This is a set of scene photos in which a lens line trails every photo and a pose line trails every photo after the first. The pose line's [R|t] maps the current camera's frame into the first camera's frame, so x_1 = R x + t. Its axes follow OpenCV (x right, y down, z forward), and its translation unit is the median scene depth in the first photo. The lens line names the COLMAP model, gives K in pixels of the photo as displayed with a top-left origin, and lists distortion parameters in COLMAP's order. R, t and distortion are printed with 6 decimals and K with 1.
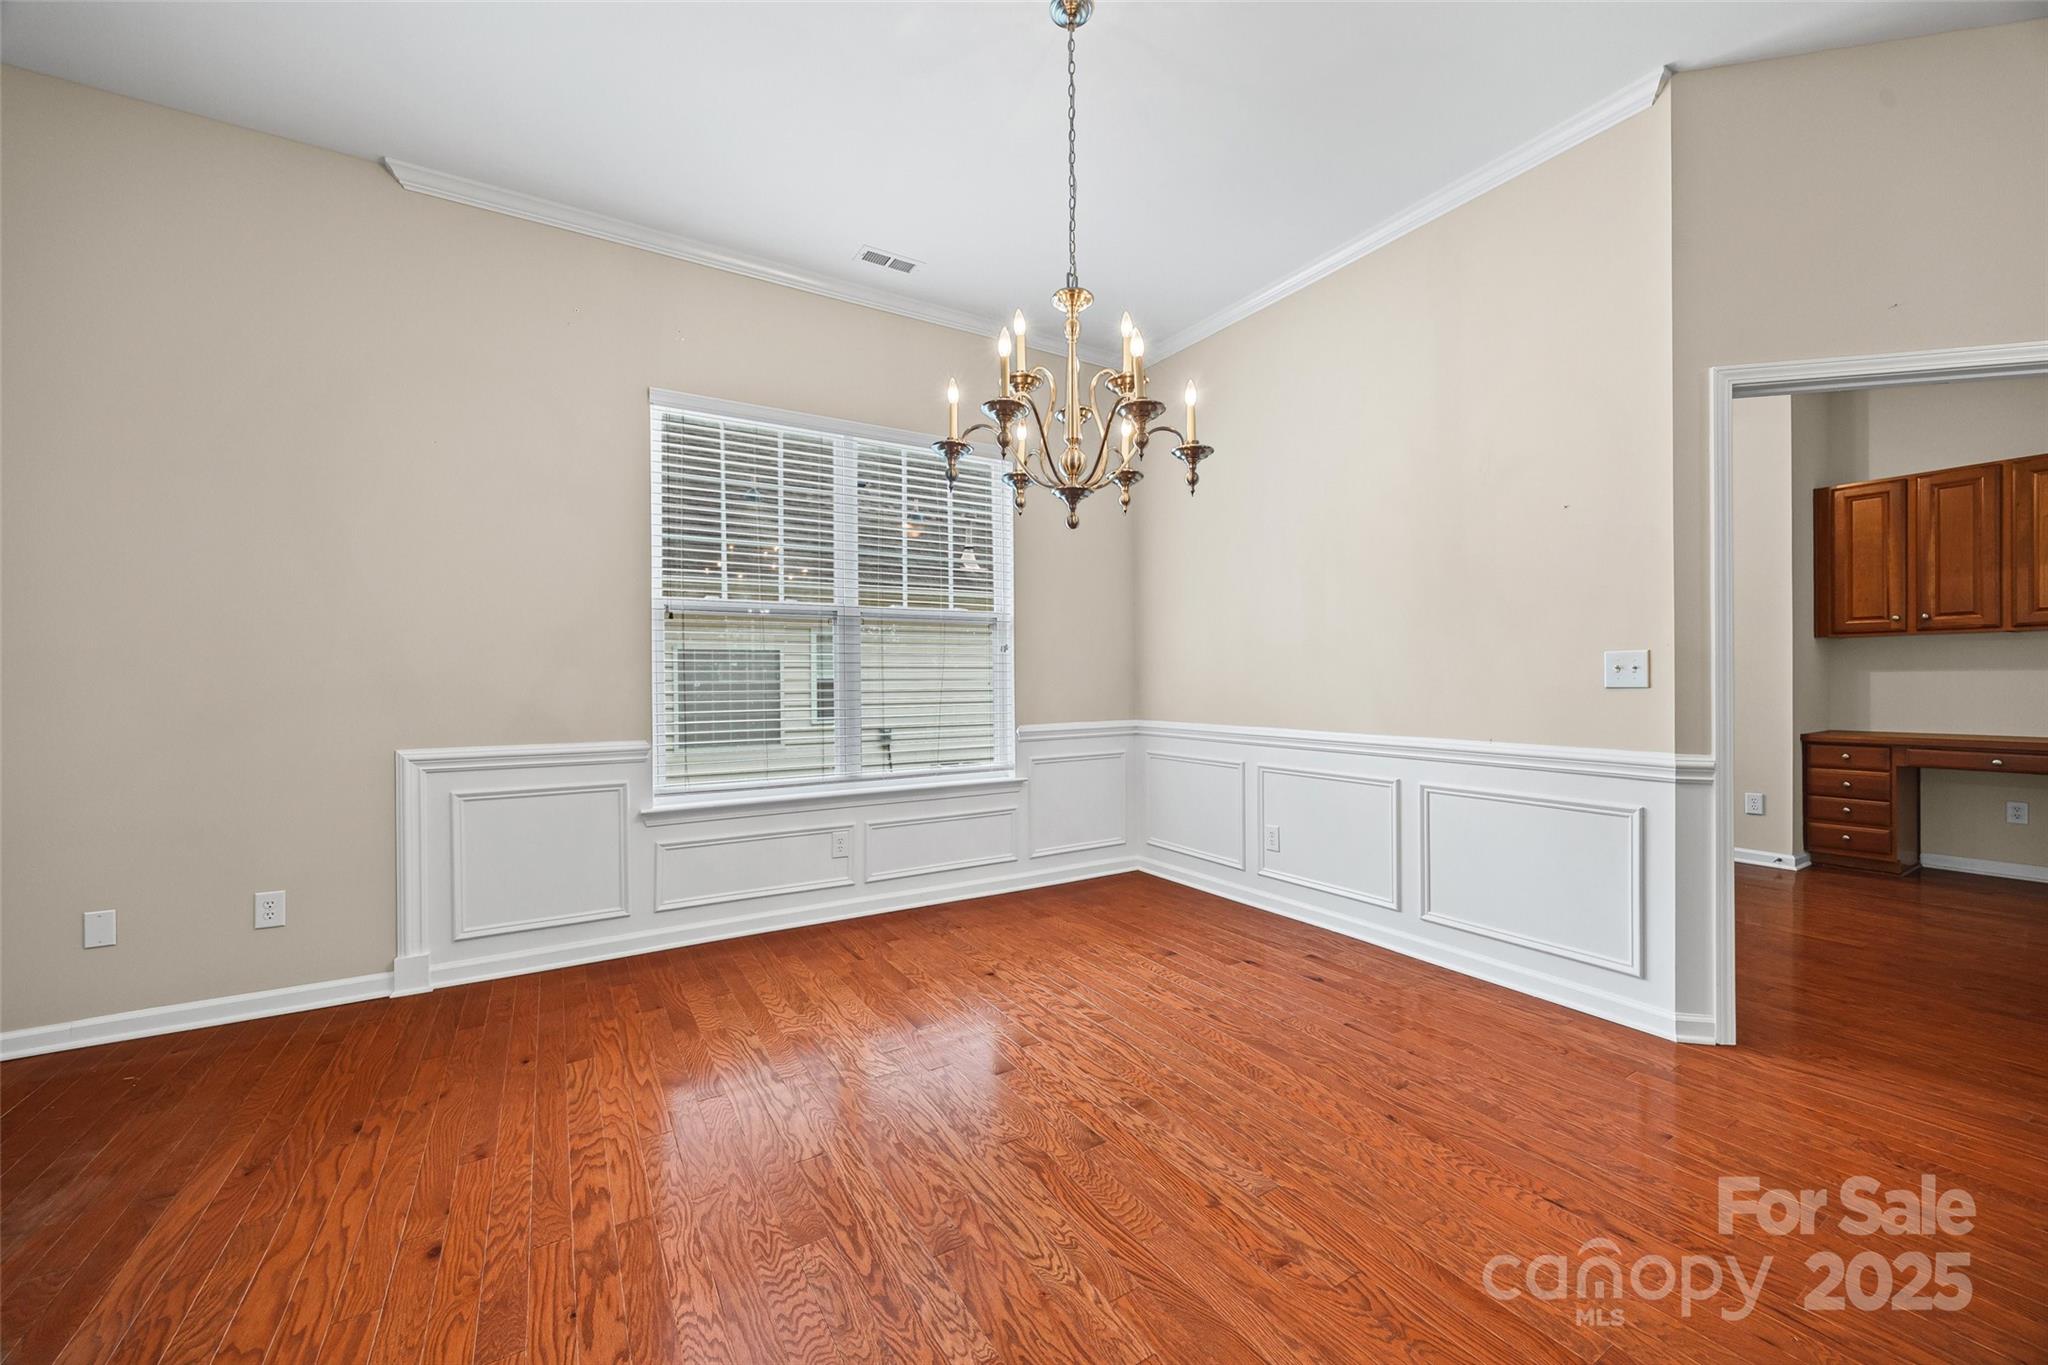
lens RADIAL K [[784.1, 0, 1025.8], [0, 784.1, 684.9], [0, 0, 1]] dist [-0.002573, -0.000172]
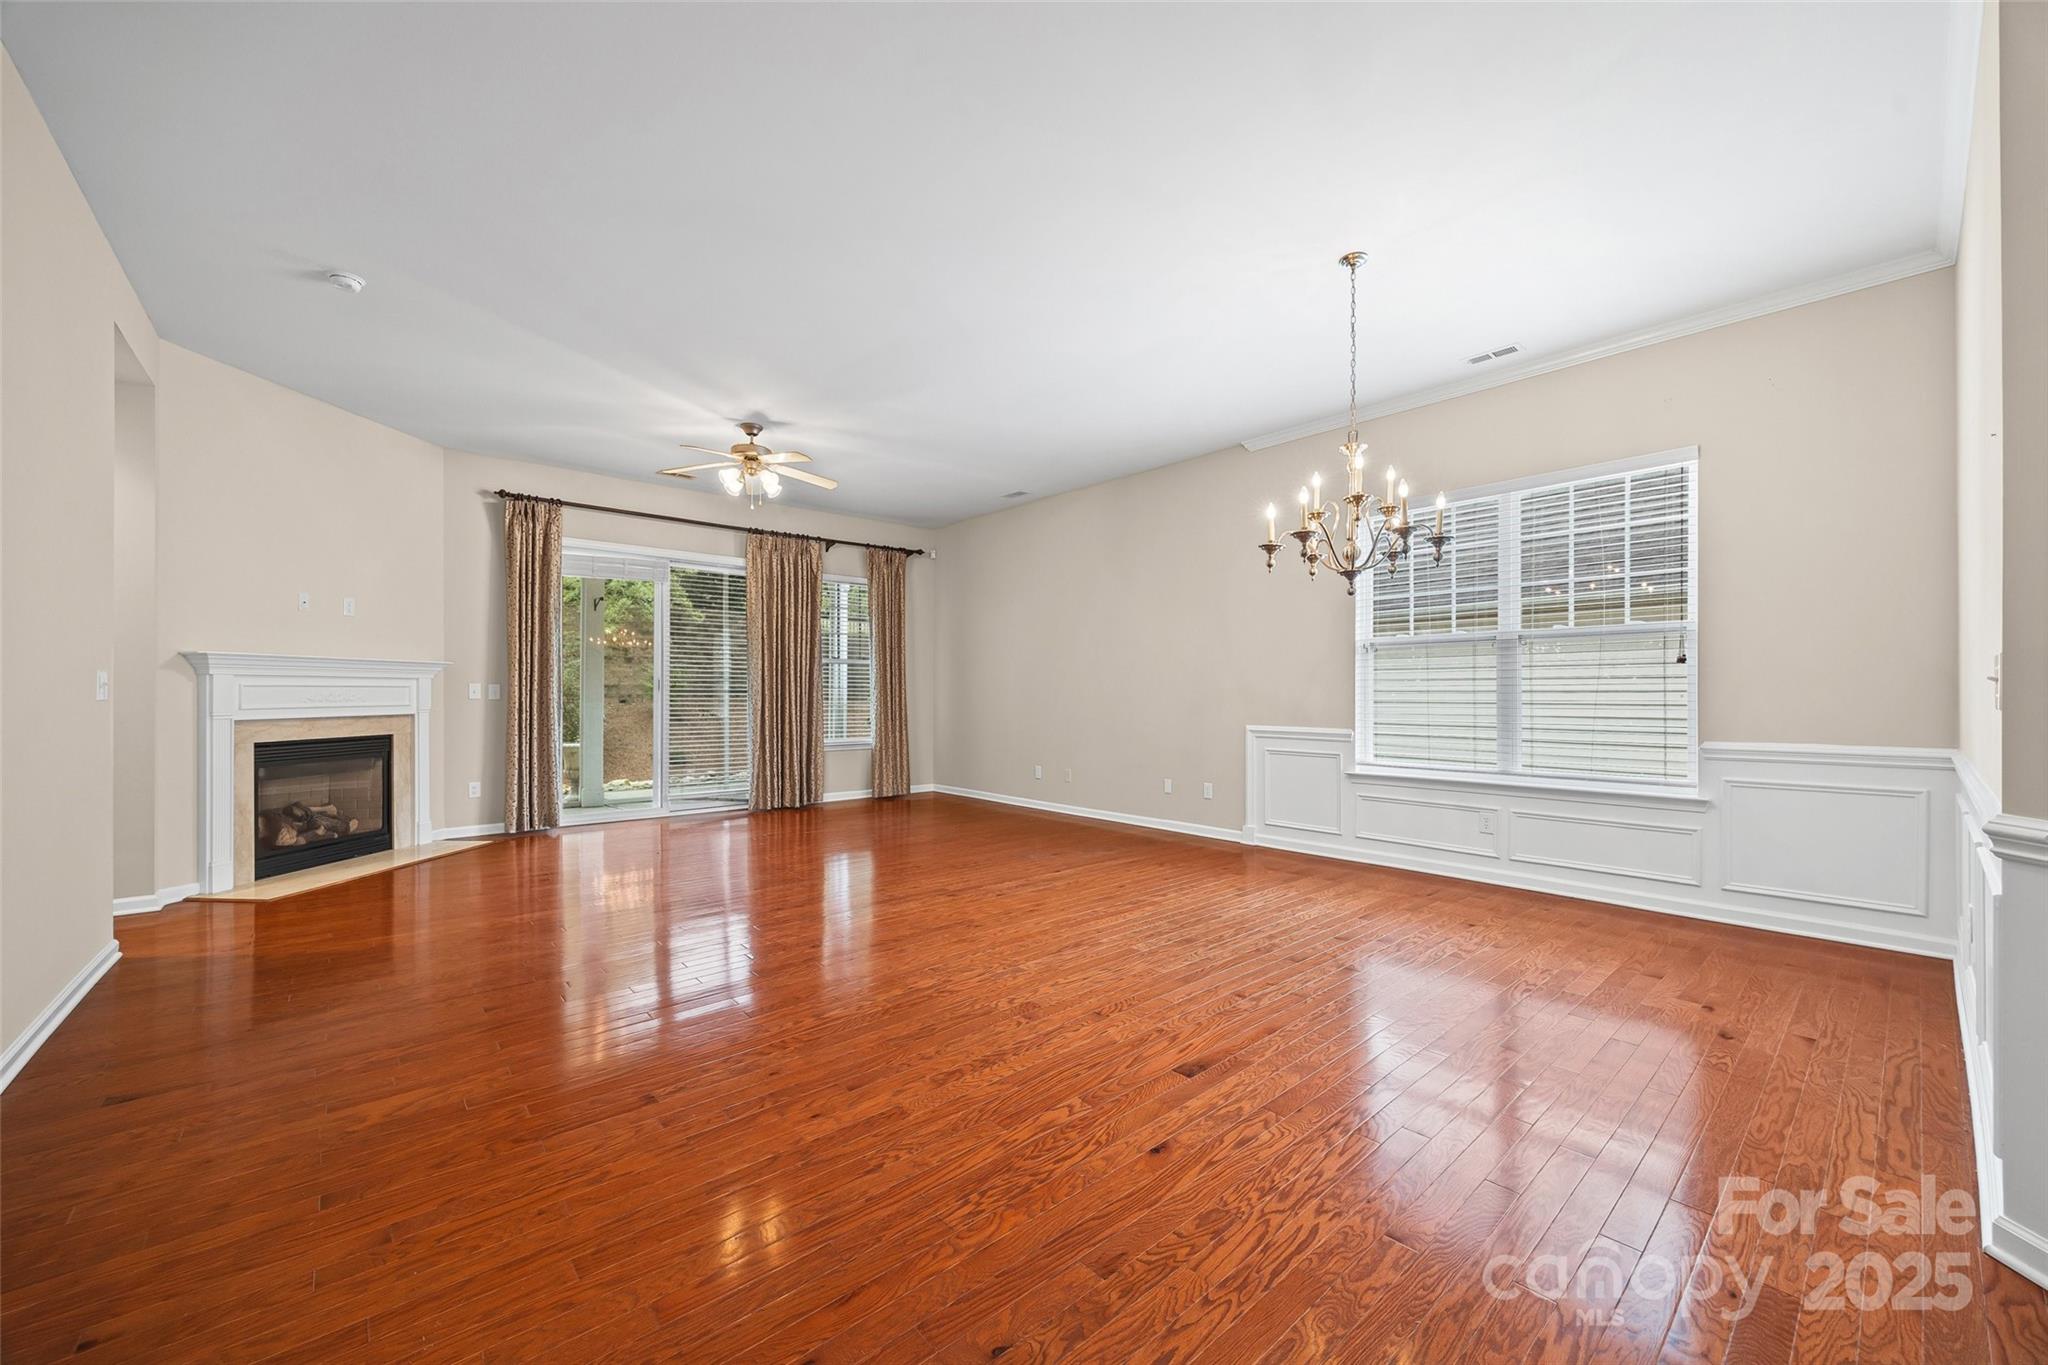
lens RADIAL K [[780.0, 0, 1029.7], [0, 780.0, 693.3], [0, 0, 1]] dist [-0.002731, -0.000239]
pose [[0.165766, 0.004949, -0.986153, 1.121149], [-0.004592, 0.999980, 0.004246, -0.007477], [0.986154, 0.003825, 0.165785, 0.088601]]
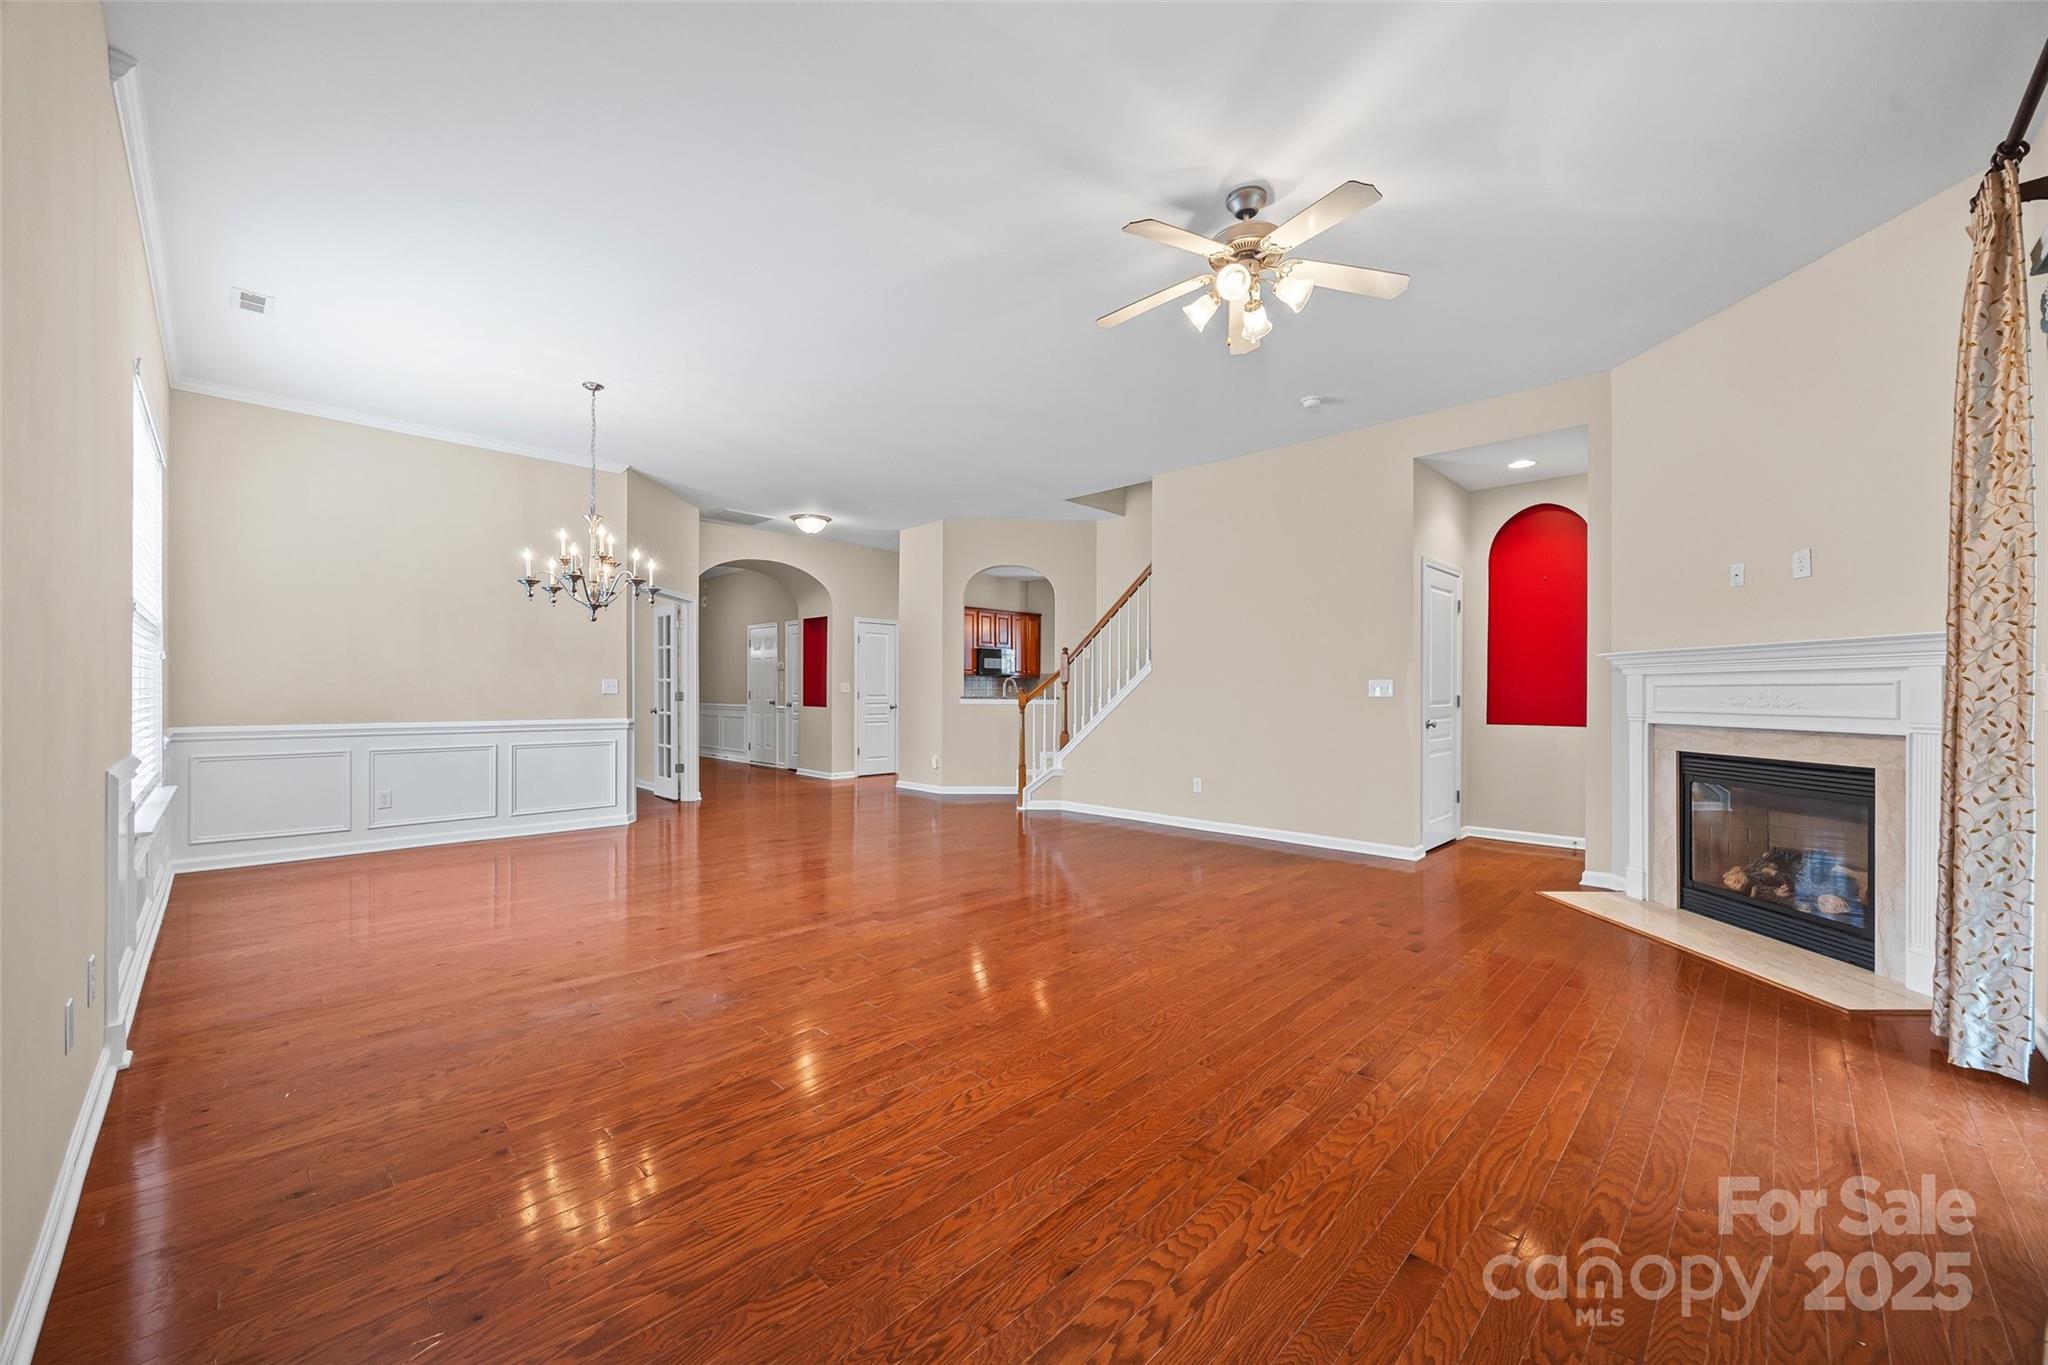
lens RADIAL K [[784.1, 0, 1025.8], [0, 784.1, 684.9], [0, 0, 1]] dist [-0.002573, -0.000172]
pose [[-0.242141, 0.011864, 0.970168, -1.796207], [0.001313, 0.999928, -0.011900, 0.003868], [-0.970240, -0.001608, -0.242140, 0.267100]]
